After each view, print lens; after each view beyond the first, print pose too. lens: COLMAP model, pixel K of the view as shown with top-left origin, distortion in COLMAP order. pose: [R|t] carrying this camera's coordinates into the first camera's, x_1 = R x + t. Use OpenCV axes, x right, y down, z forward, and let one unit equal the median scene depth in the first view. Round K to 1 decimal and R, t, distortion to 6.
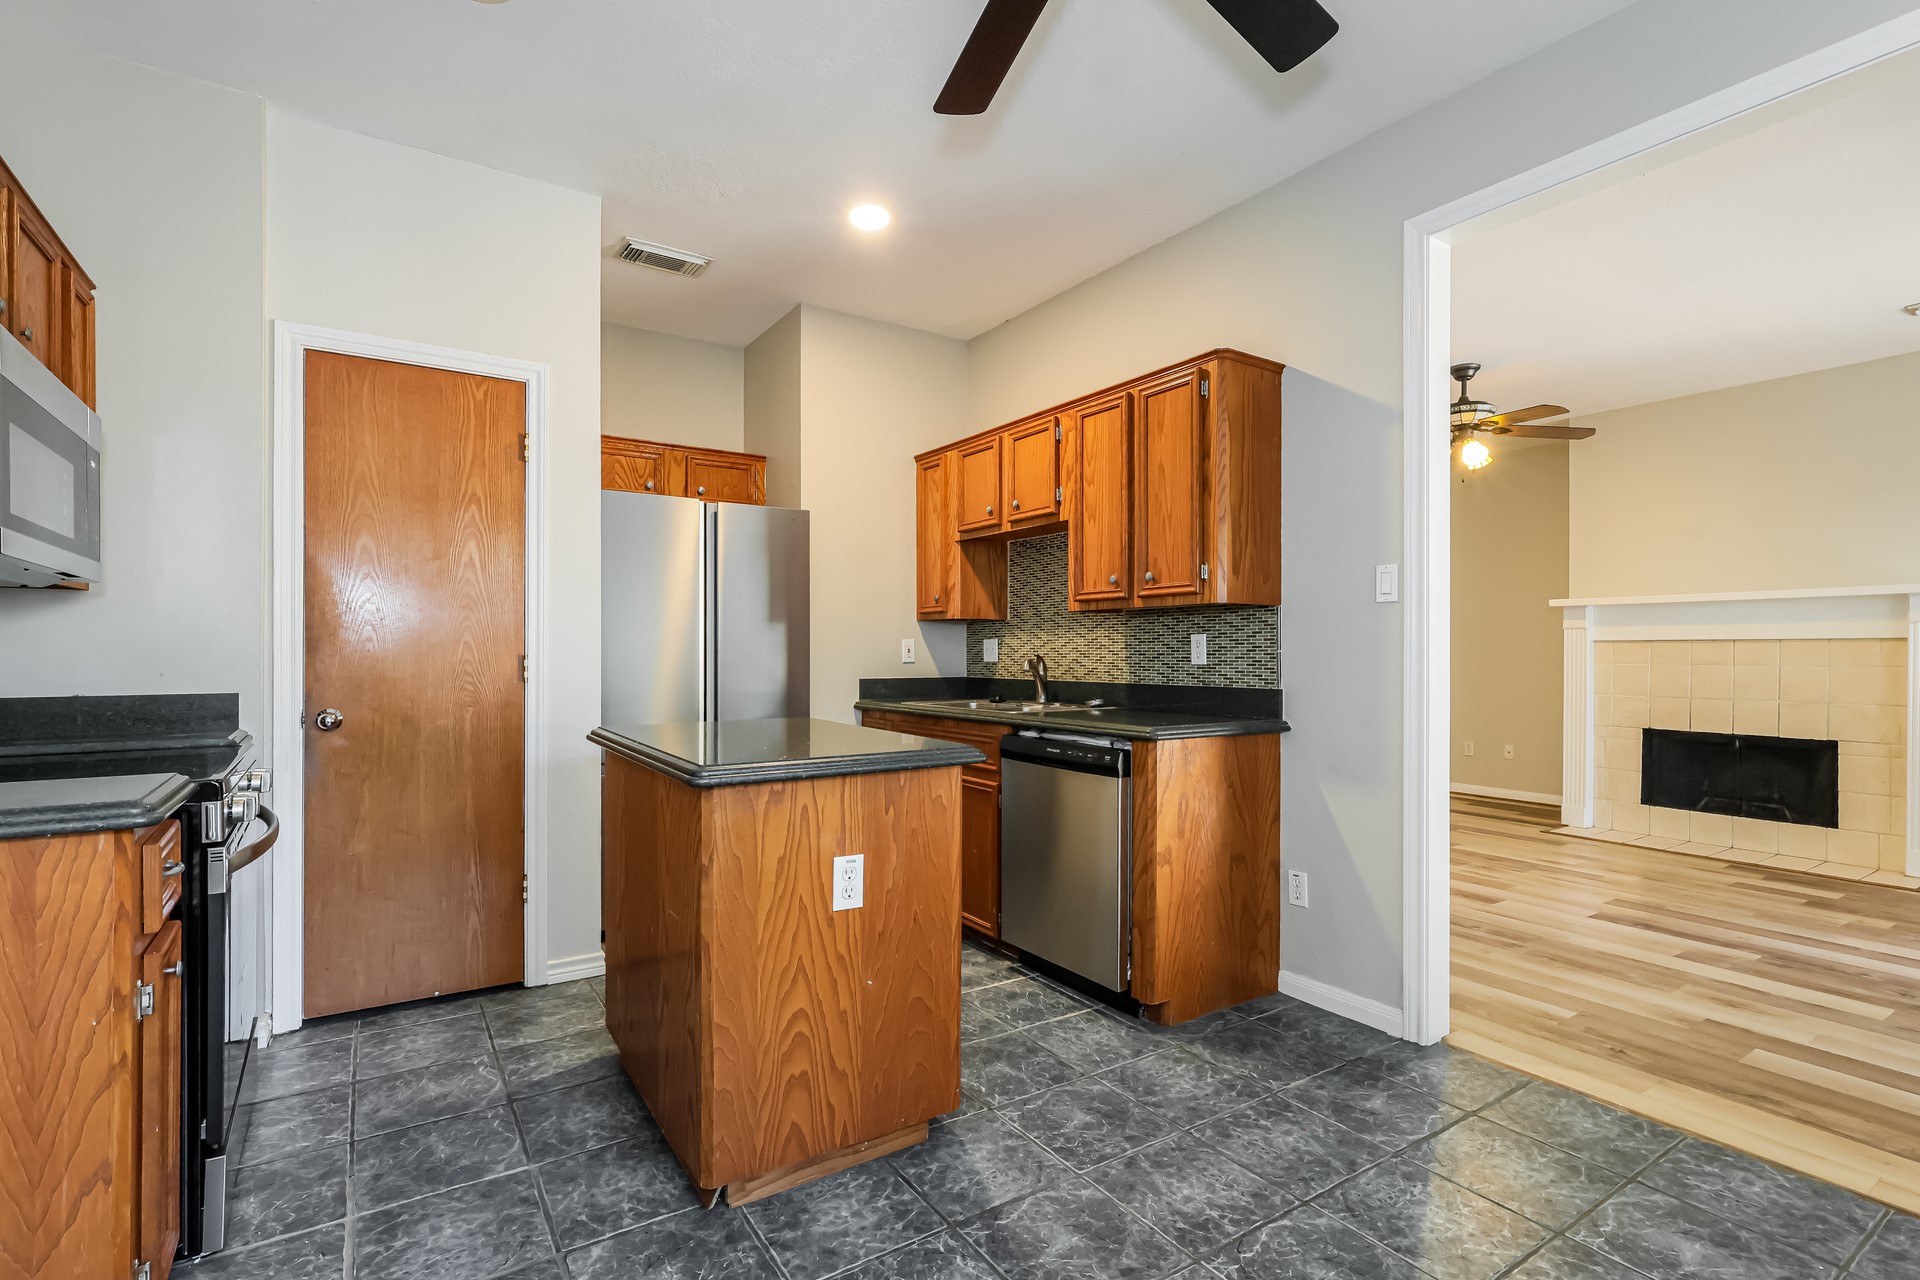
lens RADIAL K [[909.4, 0, 947.3], [0, 909.4, 643.0], [0, 0, 1]] dist [-0.000044, 0.000255]
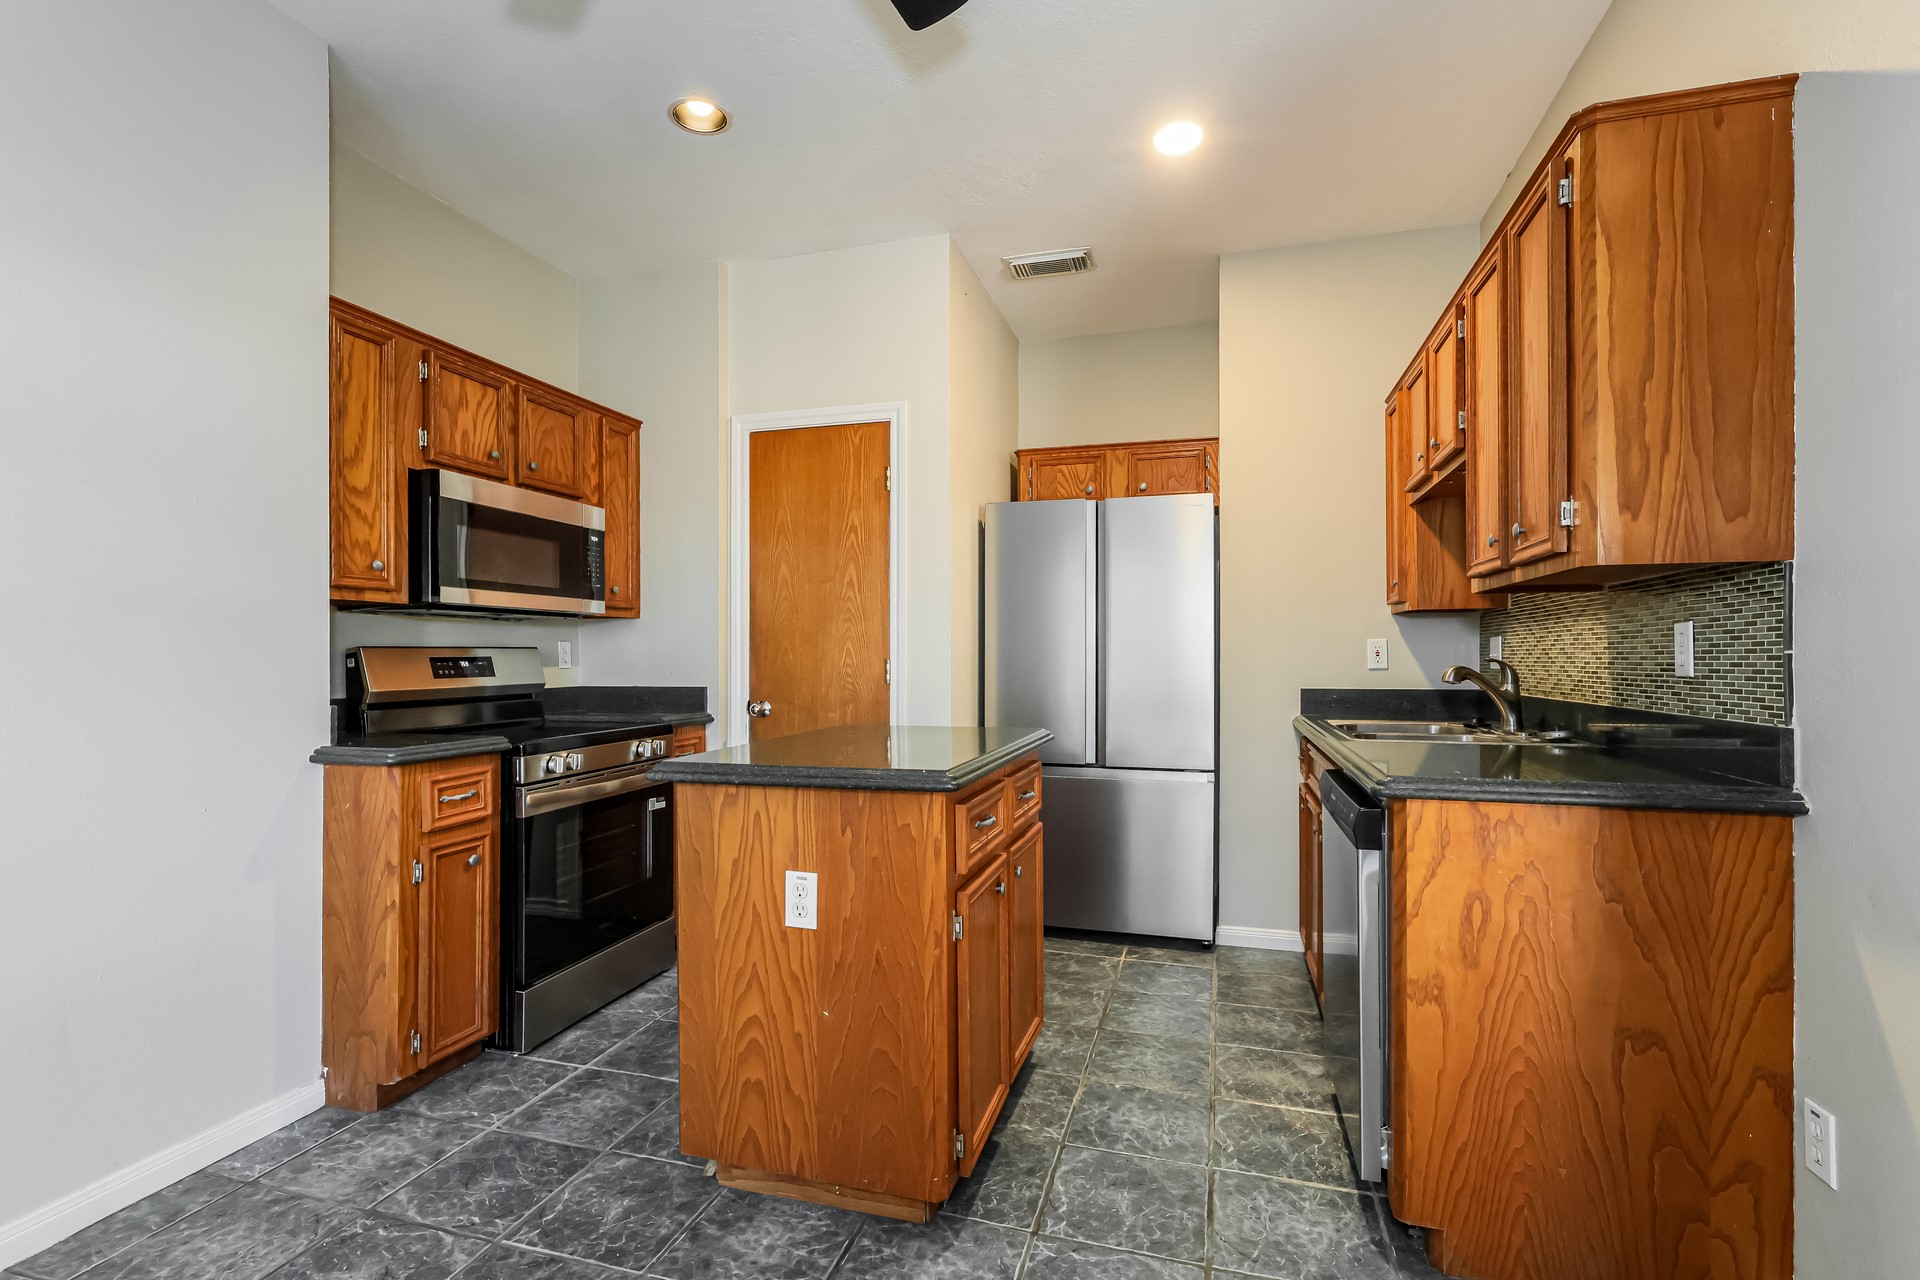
lens RADIAL K [[909.4, 0, 945.4], [0, 909.4, 647.0], [0, 0, 1]] dist [-0.000044, 0.000255]
pose [[0.634253, -0.011177, -0.773045, 0.692079], [0.011243, 0.999923, -0.005232, 0.005559], [0.773044, -0.005373, 0.634330, 0.493320]]
